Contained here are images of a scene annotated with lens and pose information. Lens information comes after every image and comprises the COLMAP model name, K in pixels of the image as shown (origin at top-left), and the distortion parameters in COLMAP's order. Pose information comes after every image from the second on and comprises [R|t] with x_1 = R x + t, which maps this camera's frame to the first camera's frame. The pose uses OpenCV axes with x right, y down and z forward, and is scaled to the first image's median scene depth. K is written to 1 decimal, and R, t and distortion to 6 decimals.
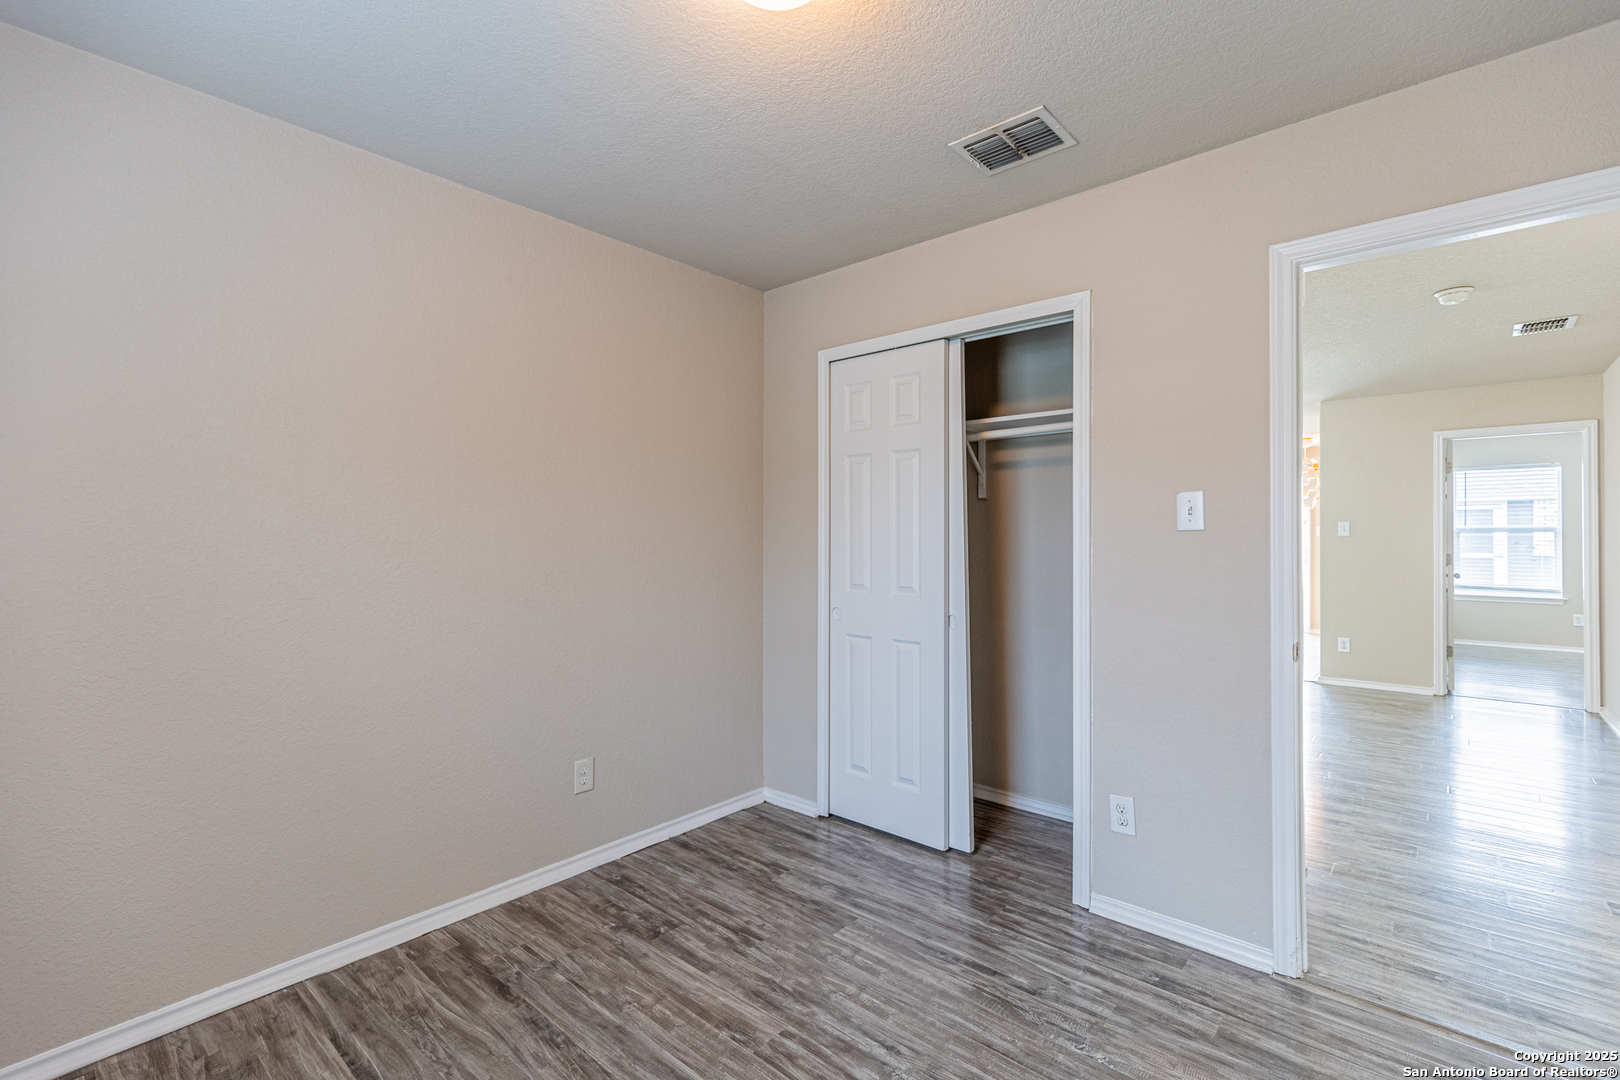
lens RADIAL K [[727.5, 0, 824.9], [0, 727.5, 532.1], [0, 0, 1]] dist [0.008108, 0.000076]
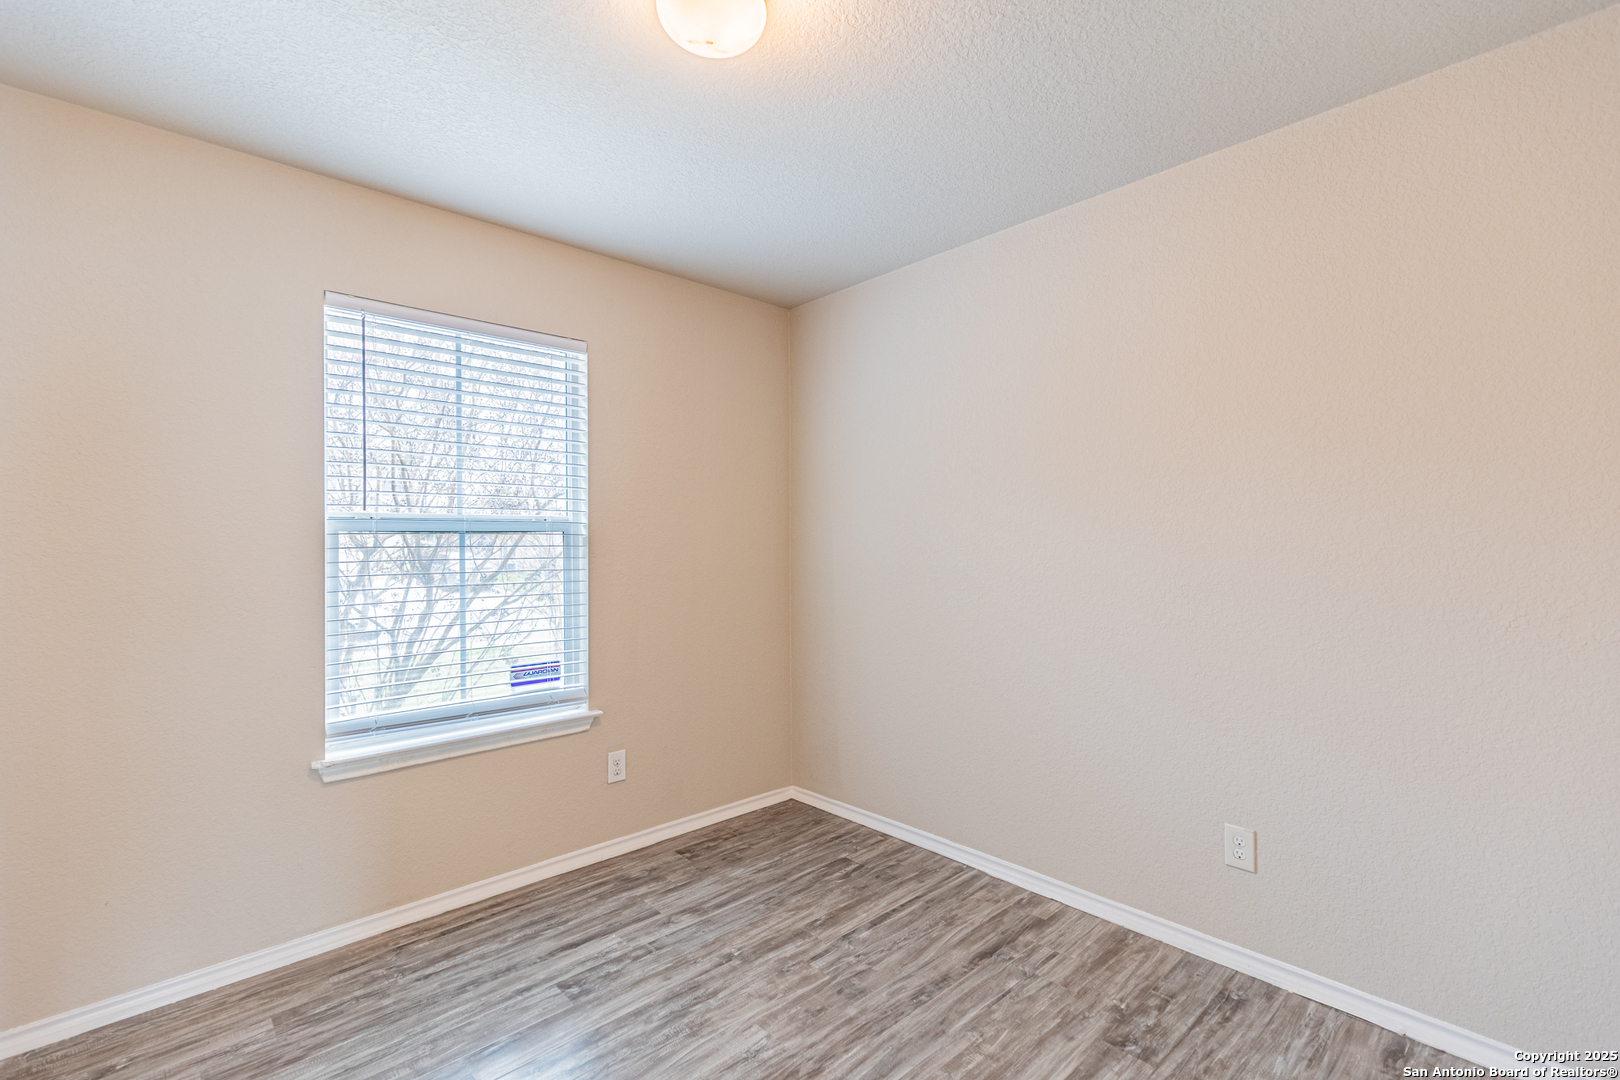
lens RADIAL K [[727.5, 0, 809.4], [0, 727.5, 534.5], [0, 0, 1]] dist [0.008108, 0.000076]
pose [[-0.115132, -0.011348, -0.993285, 0.523439], [0.011504, 0.999852, -0.012756, 0.004974], [0.993284, -0.012896, -0.114984, 0.666405]]
